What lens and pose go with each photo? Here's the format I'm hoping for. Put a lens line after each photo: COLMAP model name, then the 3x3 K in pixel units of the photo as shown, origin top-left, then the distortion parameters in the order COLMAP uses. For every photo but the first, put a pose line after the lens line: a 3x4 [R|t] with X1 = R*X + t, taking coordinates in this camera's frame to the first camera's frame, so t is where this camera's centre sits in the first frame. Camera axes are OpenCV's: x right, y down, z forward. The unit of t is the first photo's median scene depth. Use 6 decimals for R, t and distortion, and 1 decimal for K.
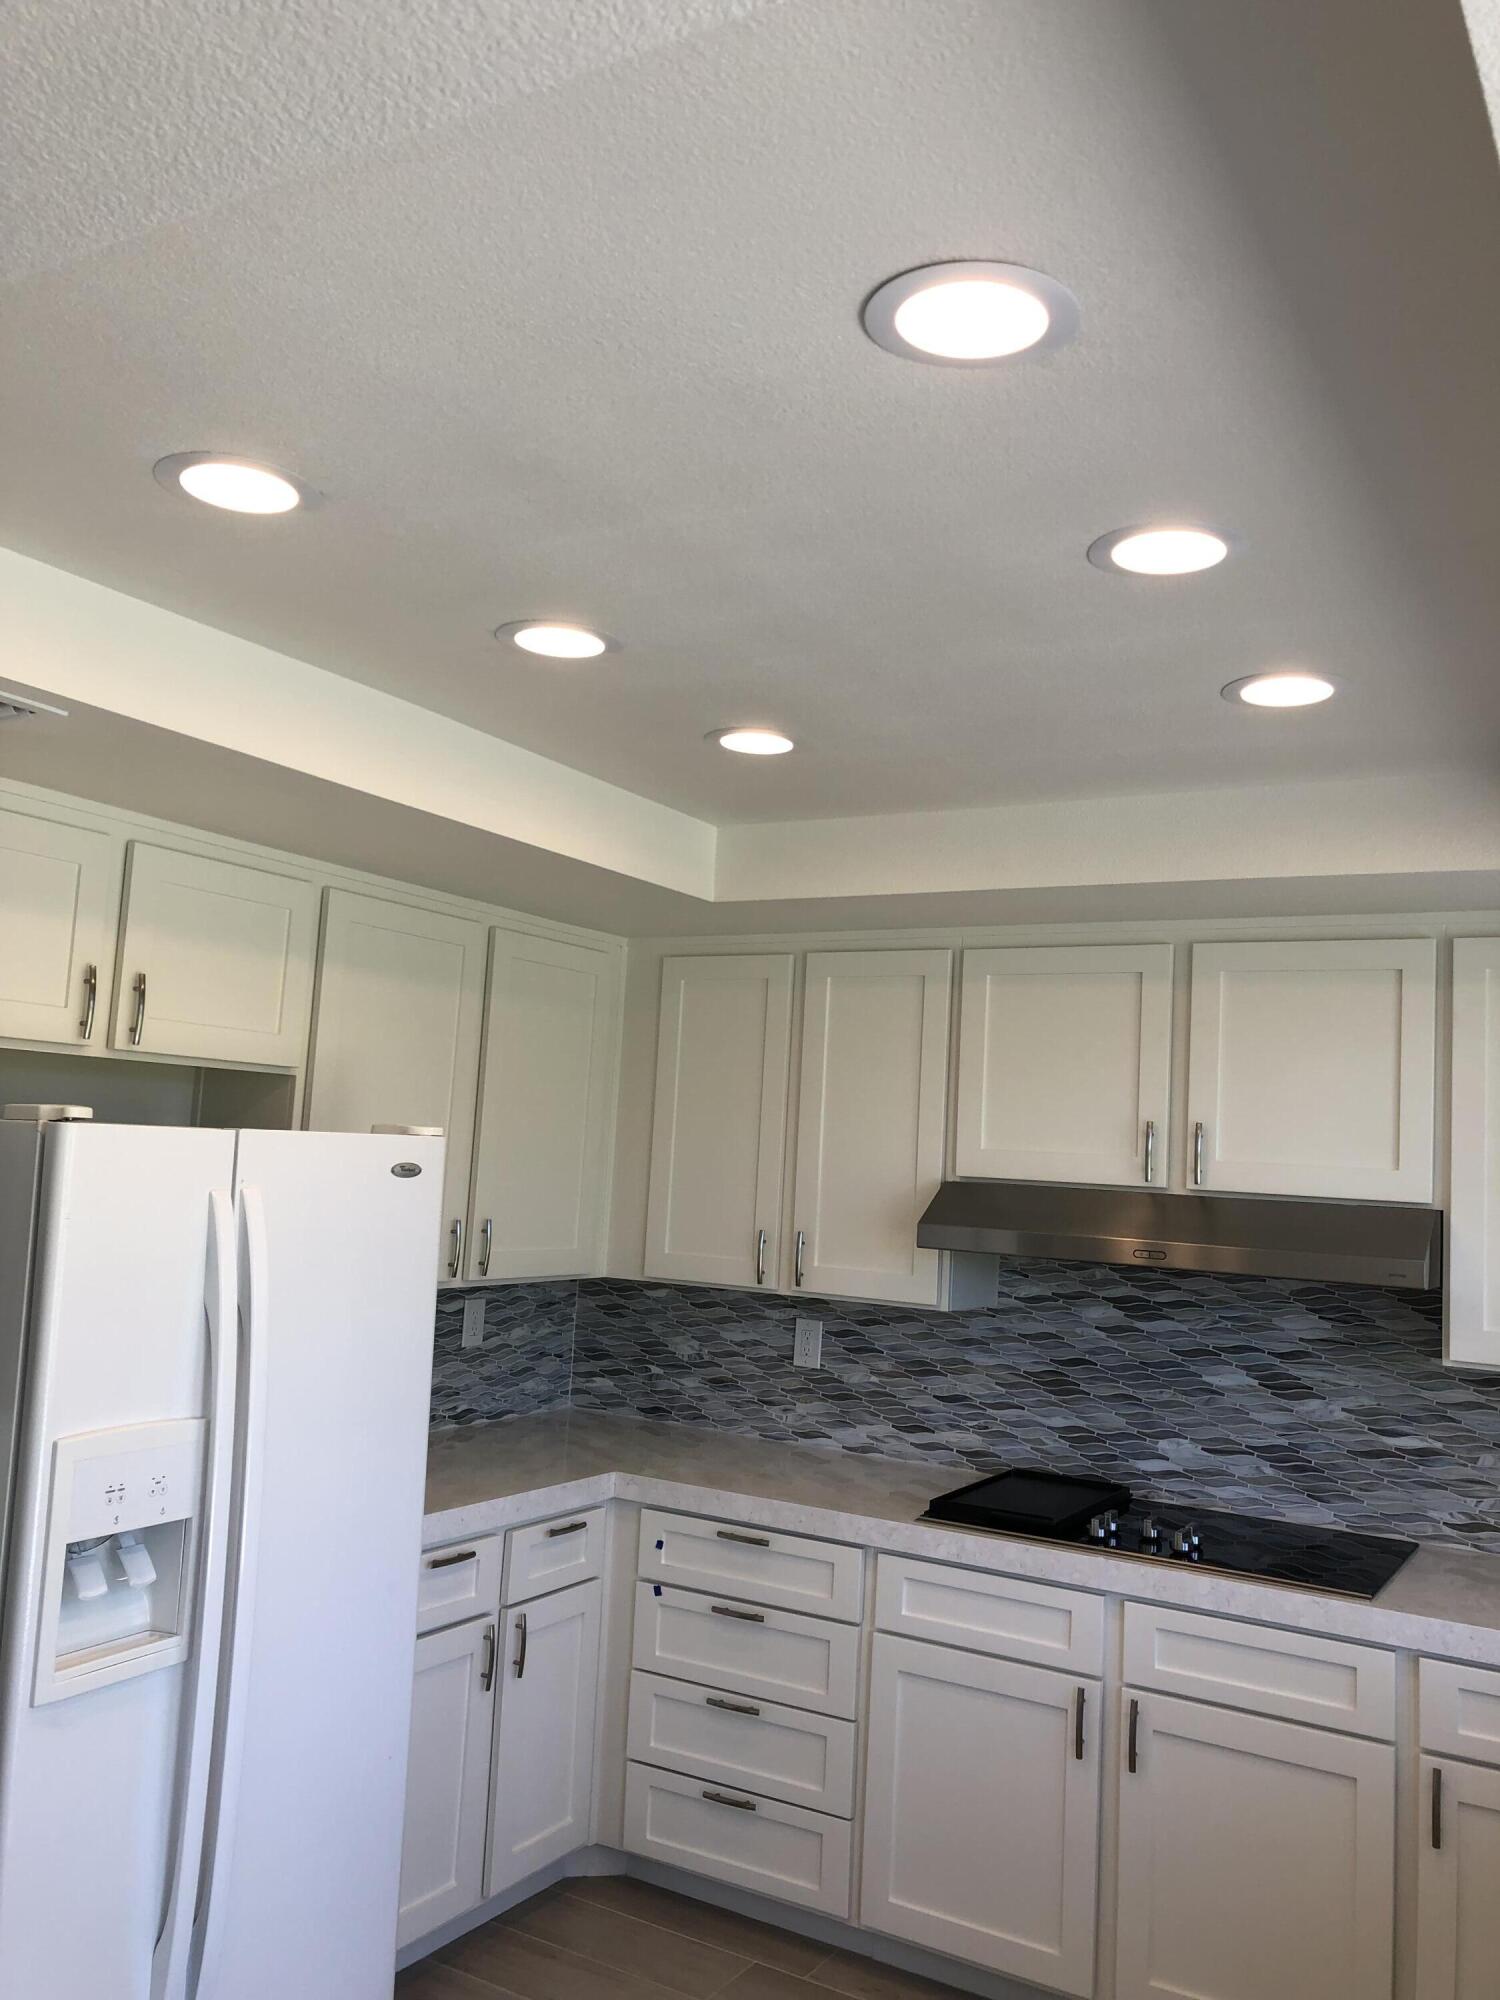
lens RADIAL K [[1599.5, 0, 743.3], [0, 1599.5, 1006.3], [0, 0, 1]] dist [0.054562, -0.069329]
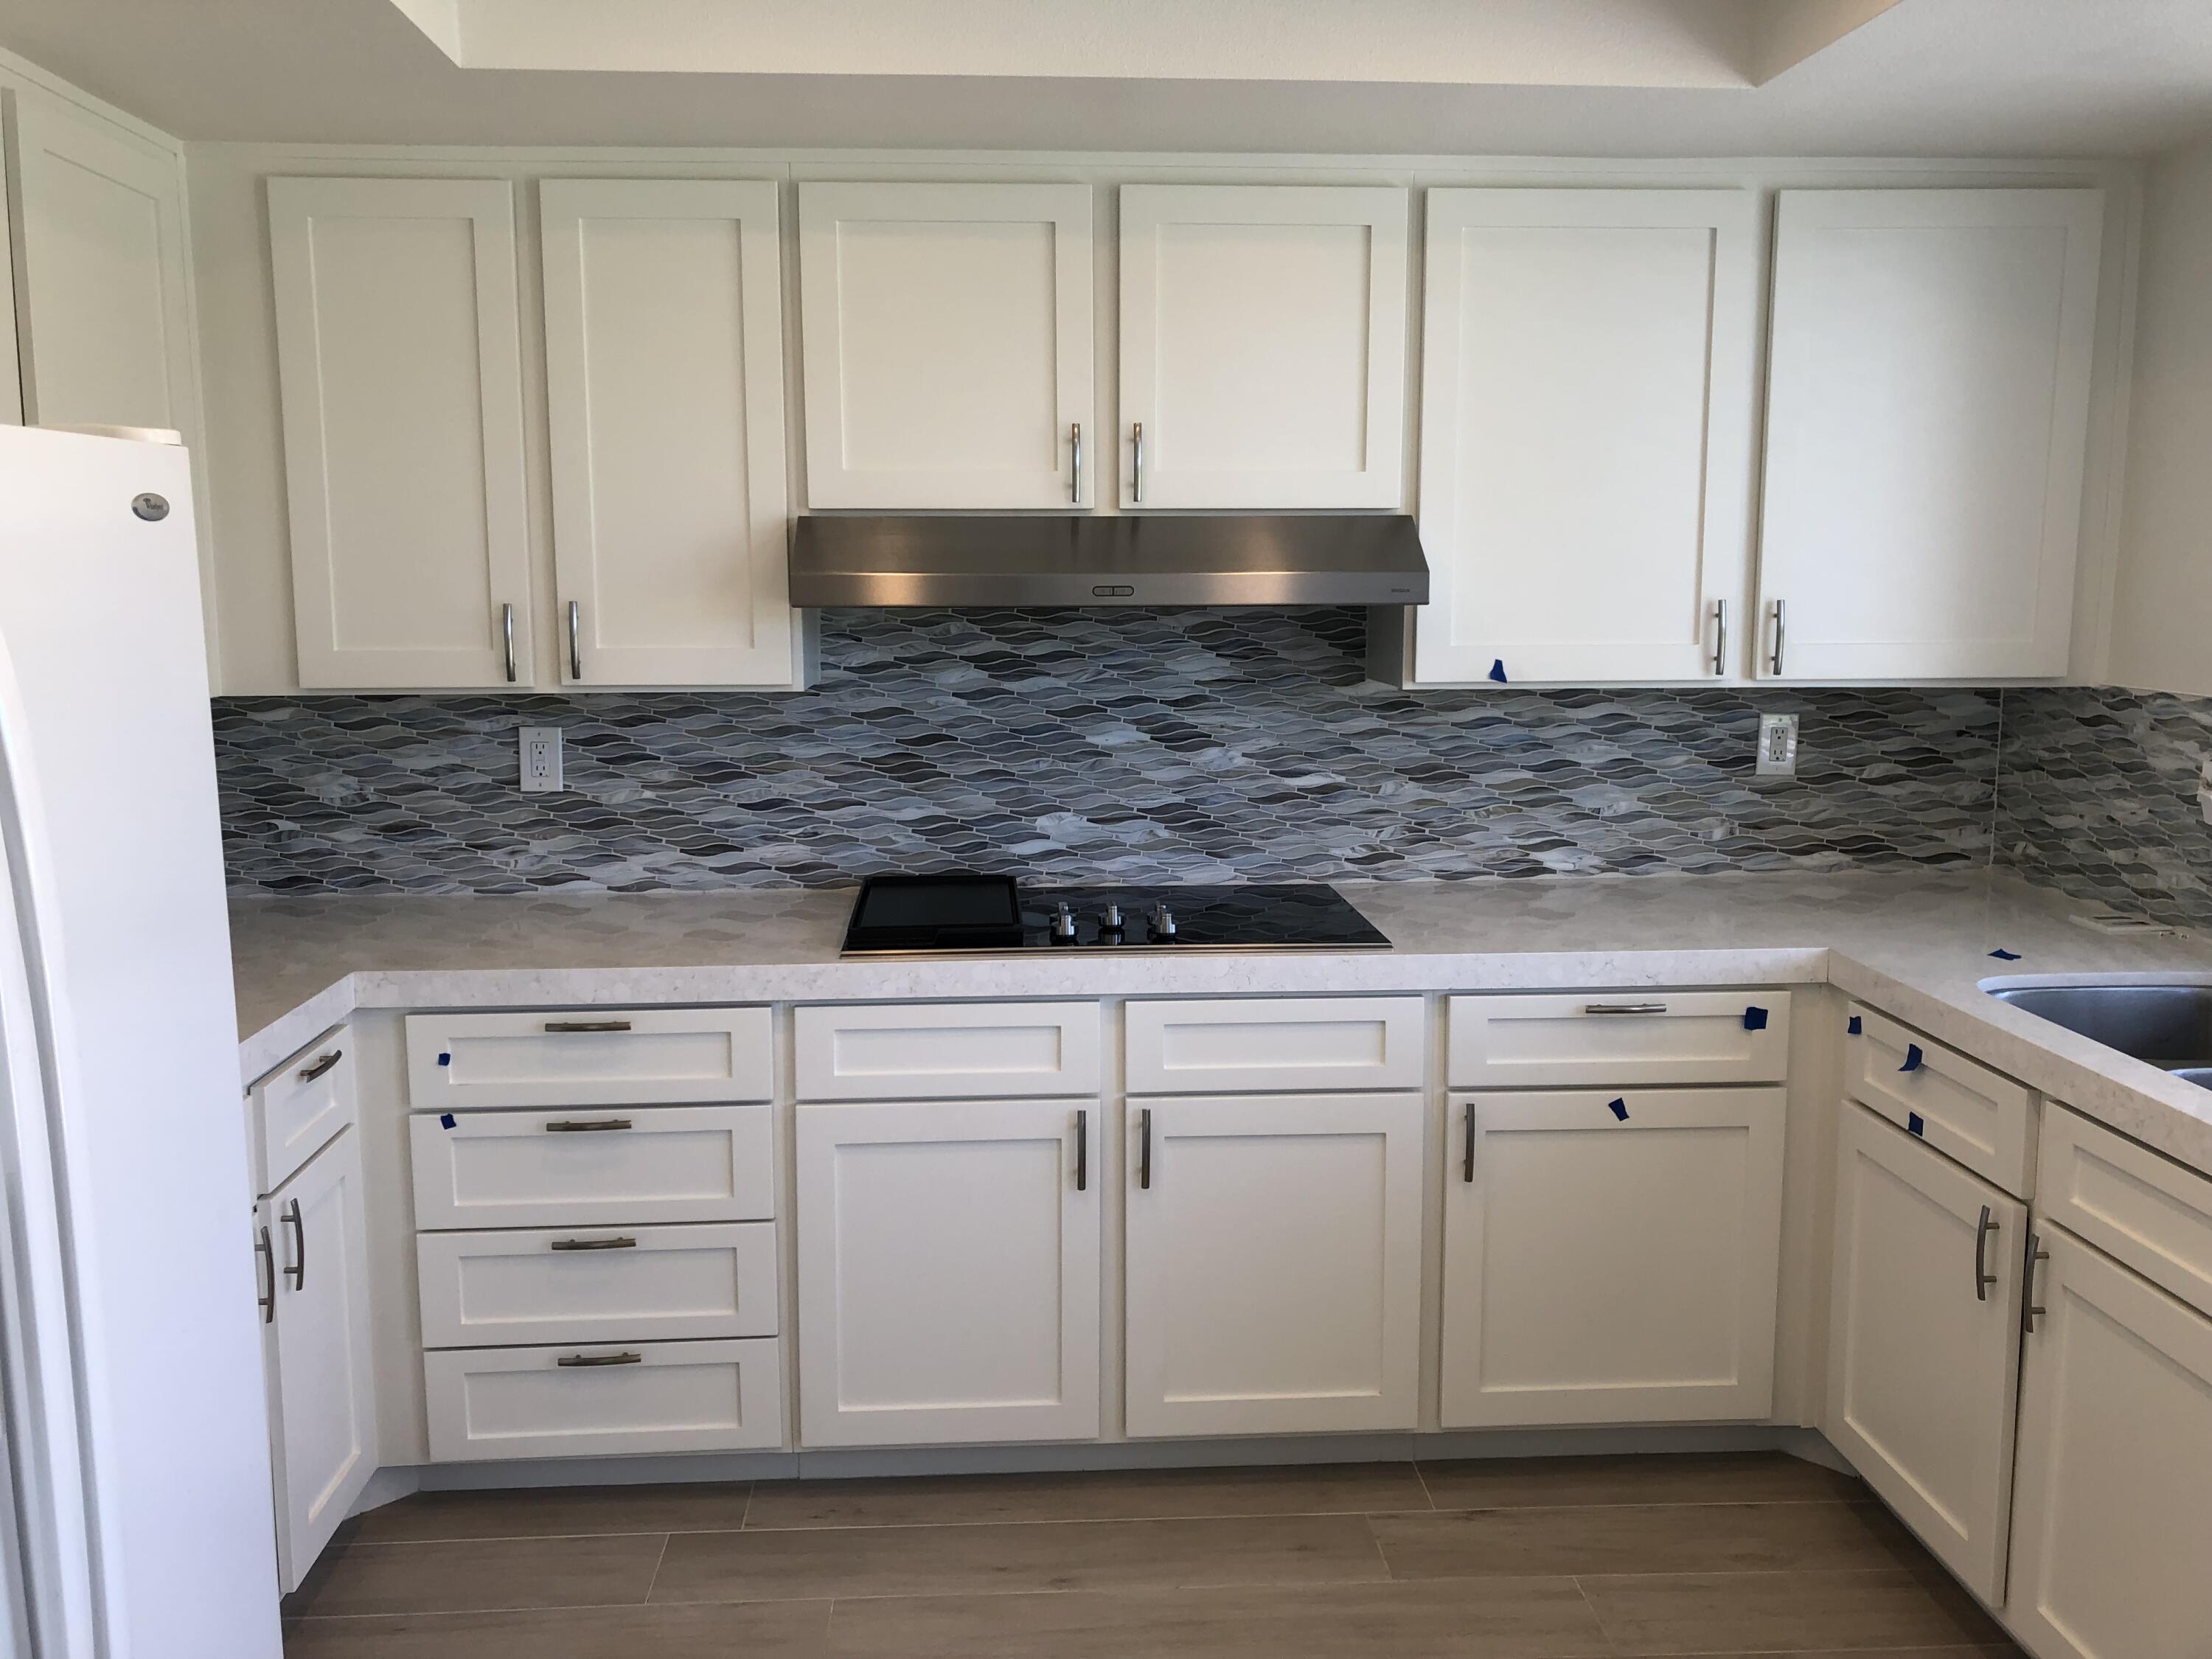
lens RADIAL K [[1769.0, 0, 1094.7], [0, 1769.0, 806.9], [0, 0, 1]] dist [0.054562, -0.069329]
pose [[0.823445, -0.128581, 0.552635, -0.232273], [-0.010589, 0.970332, 0.241544, 0.041988], [-0.567298, -0.204750, 0.797653, 0.255189]]
